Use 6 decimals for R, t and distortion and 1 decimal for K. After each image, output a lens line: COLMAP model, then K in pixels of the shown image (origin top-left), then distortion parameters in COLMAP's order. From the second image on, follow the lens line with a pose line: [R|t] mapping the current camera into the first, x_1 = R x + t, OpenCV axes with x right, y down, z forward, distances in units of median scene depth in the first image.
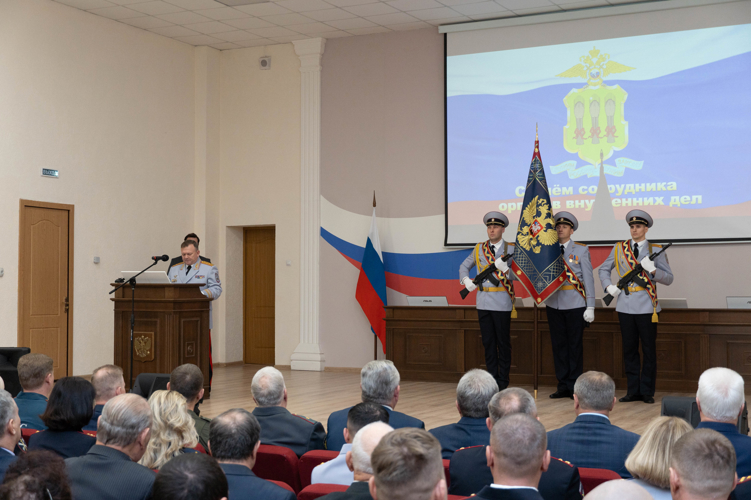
lens RADIAL K [[1175.5, 0, 375.3], [0, 1175.5, 248.8], [0, 0, 1]] dist [0.007520, 0.000000]
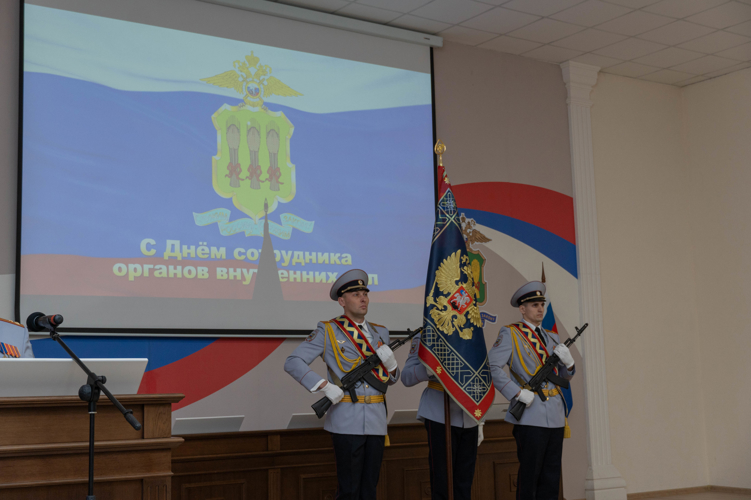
lens RADIAL K [[1119.8, 0, 375.6], [0, 1119.8, 252.6], [0, 0, 1]] dist [-0.034319, 0.000000]
pose [[0.428406, 0.097952, 0.898262, -0.372726], [0.002524, 0.993973, -0.109592, 0.020293], [-0.903583, 0.049217, 0.425577, 0.664414]]
